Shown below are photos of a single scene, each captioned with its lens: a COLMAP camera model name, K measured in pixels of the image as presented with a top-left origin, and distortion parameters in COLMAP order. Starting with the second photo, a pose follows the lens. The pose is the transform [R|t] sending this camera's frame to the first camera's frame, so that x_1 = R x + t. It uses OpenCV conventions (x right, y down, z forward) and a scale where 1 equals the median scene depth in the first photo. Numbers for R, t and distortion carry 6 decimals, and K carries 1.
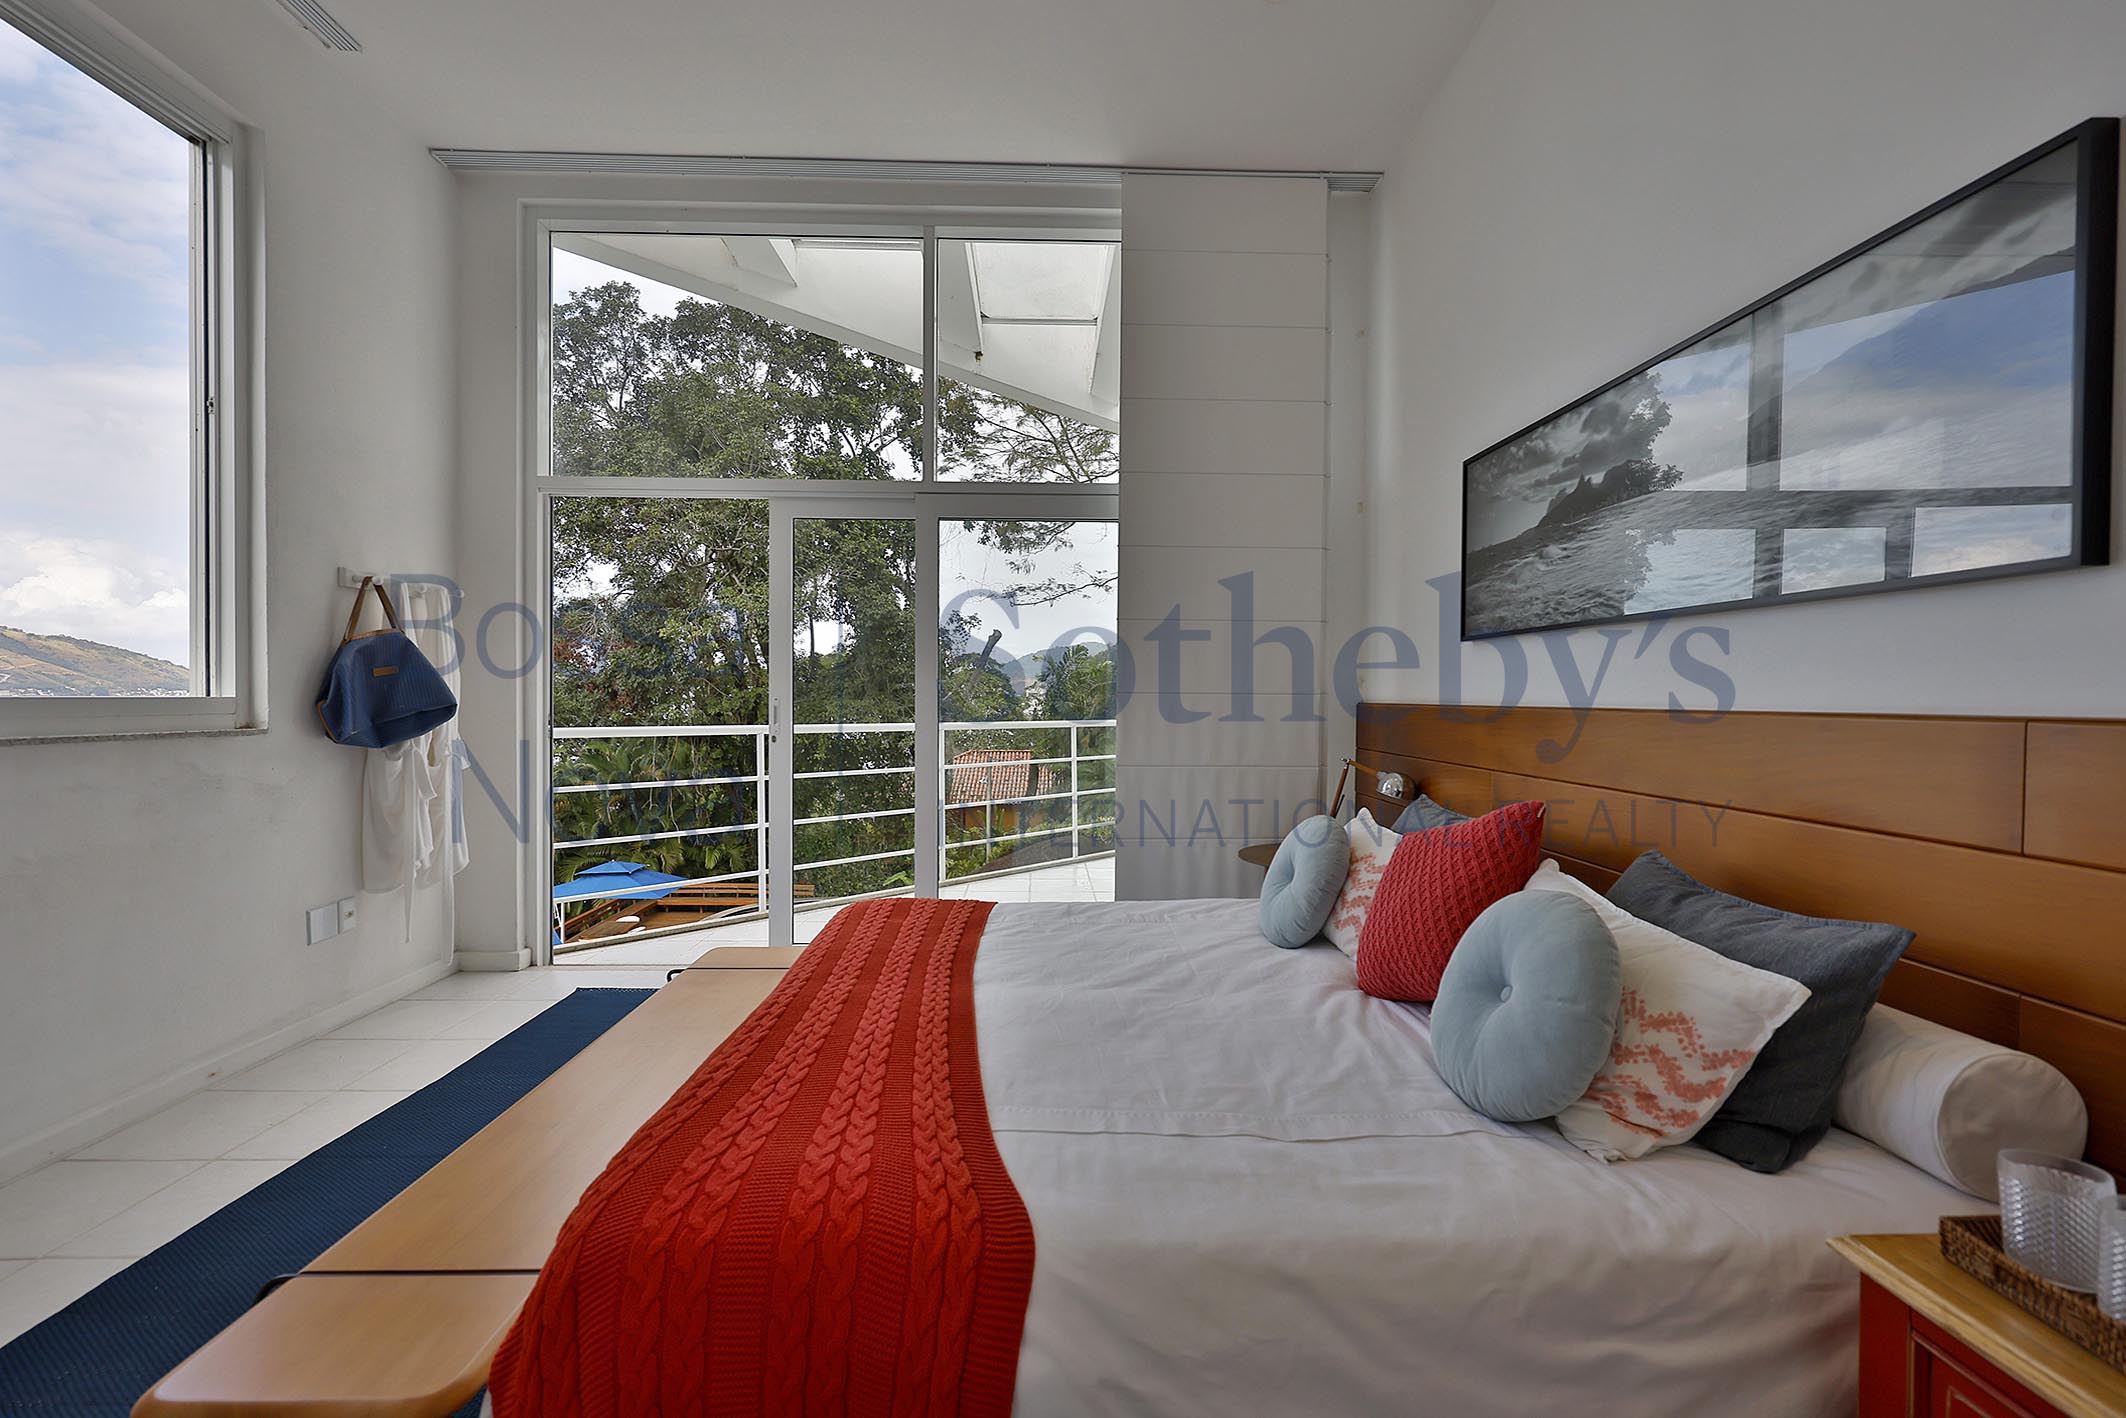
lens RADIAL K [[907.4, 0, 1063.0], [0, 907.4, 709.0], [0, 0, 1]] dist [-0.002918, -0.000184]
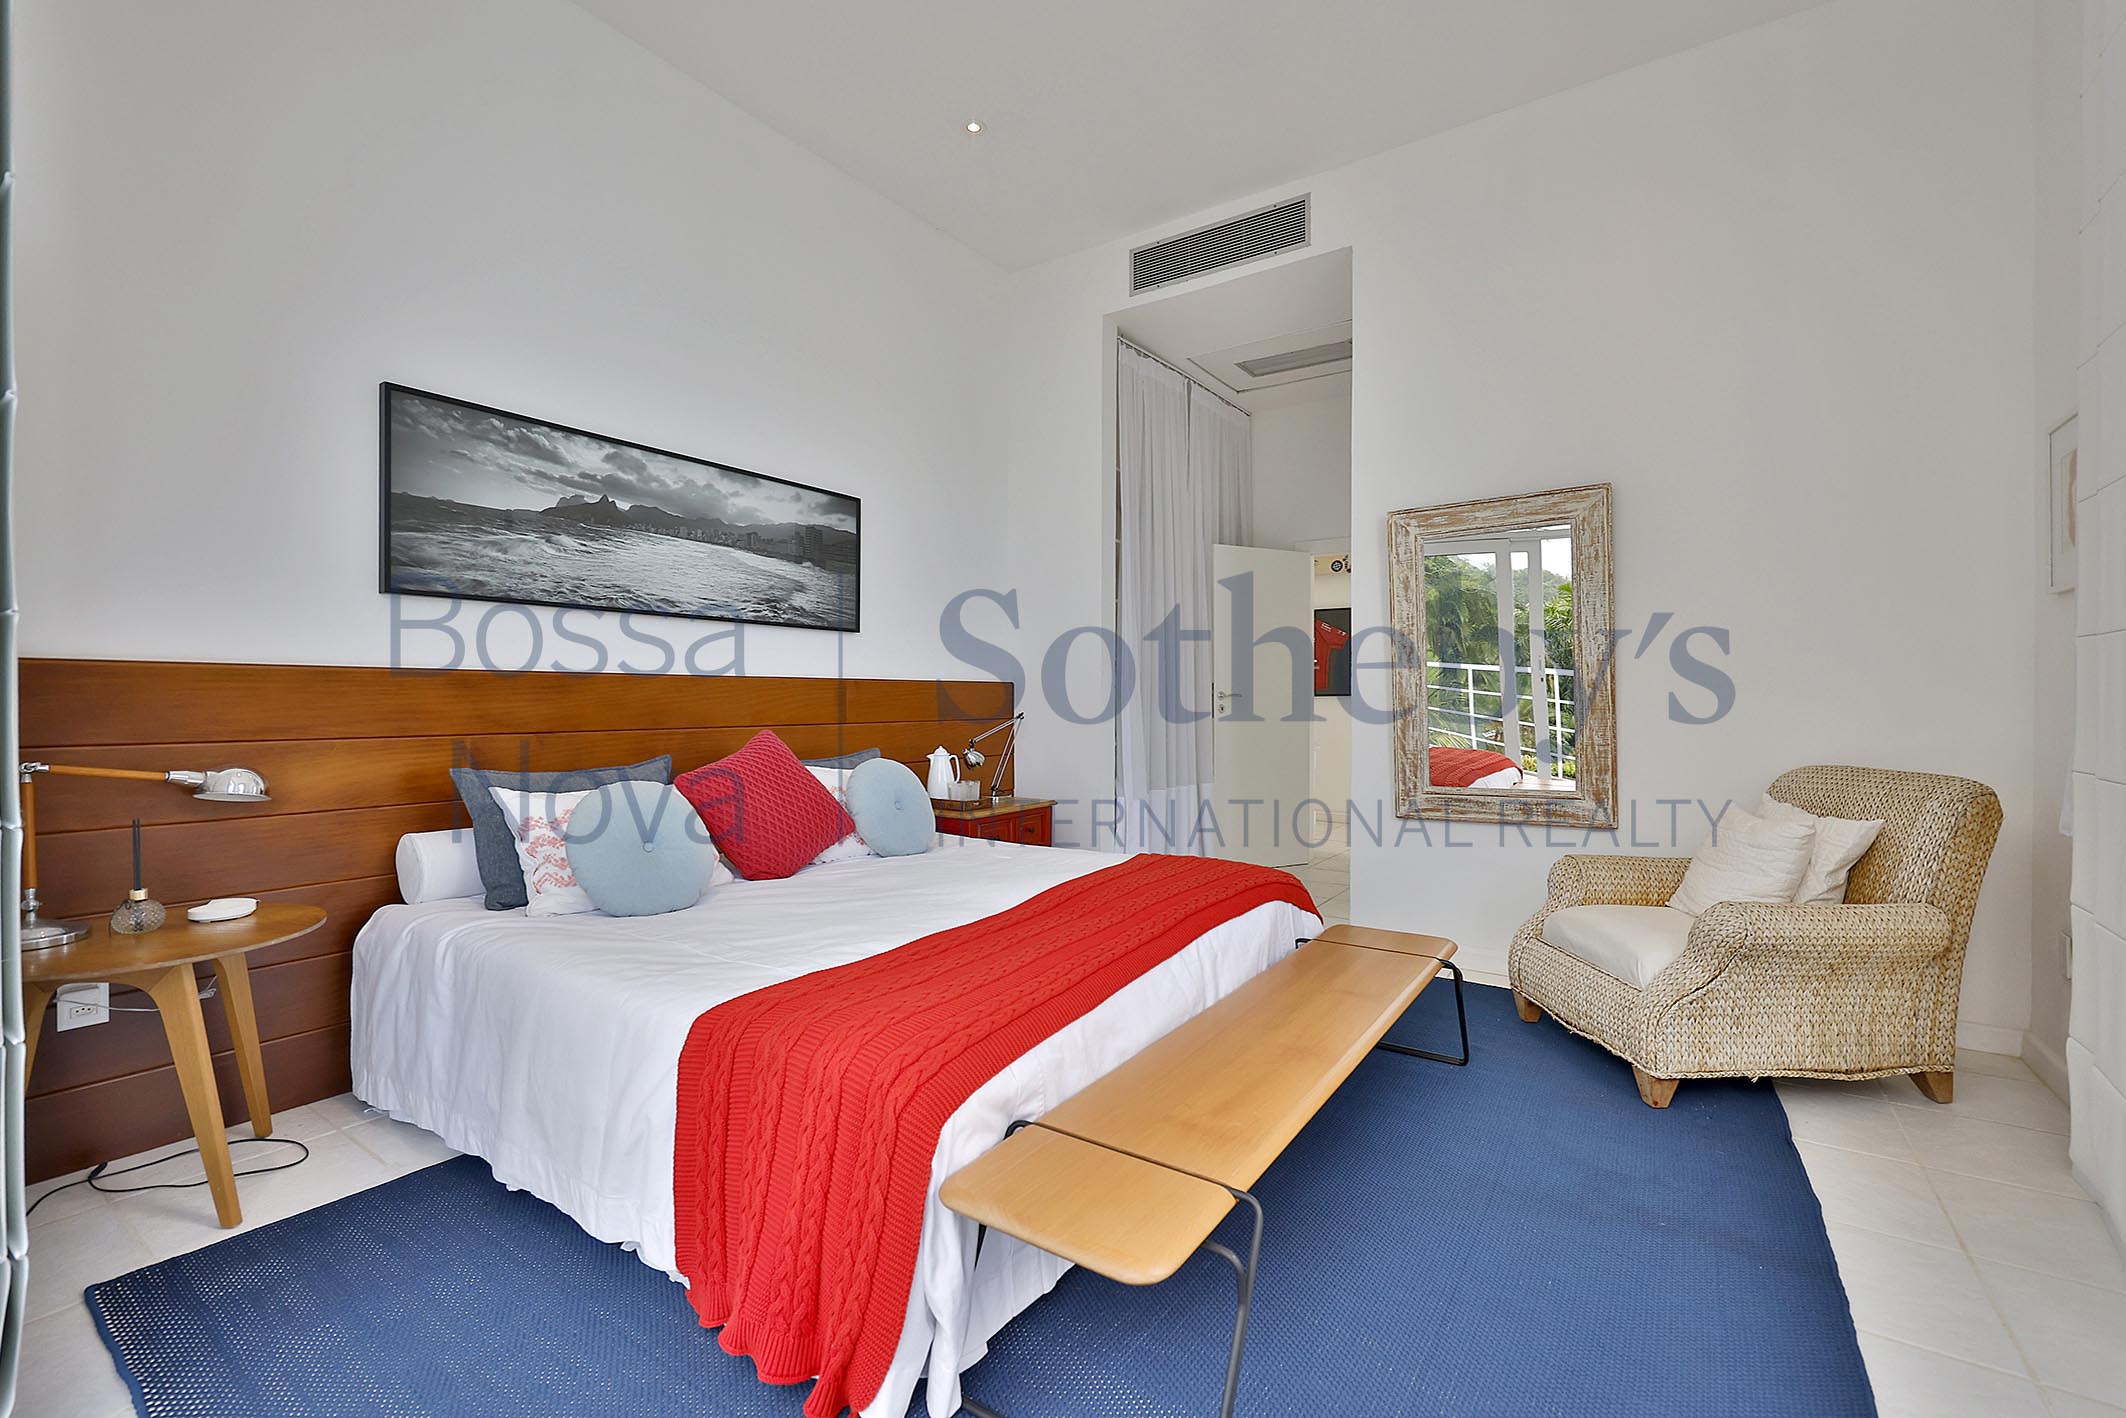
lens RADIAL K [[907.4, 0, 1063.0], [0, 907.4, 709.0], [0, 0, 1]] dist [-0.002918, -0.000184]
pose [[-0.814906, -0.016560, 0.579356, -0.670322], [0.001052, 0.999548, 0.030050, 0.011627], [-0.579592, 0.025097, -0.814521, 1.548695]]
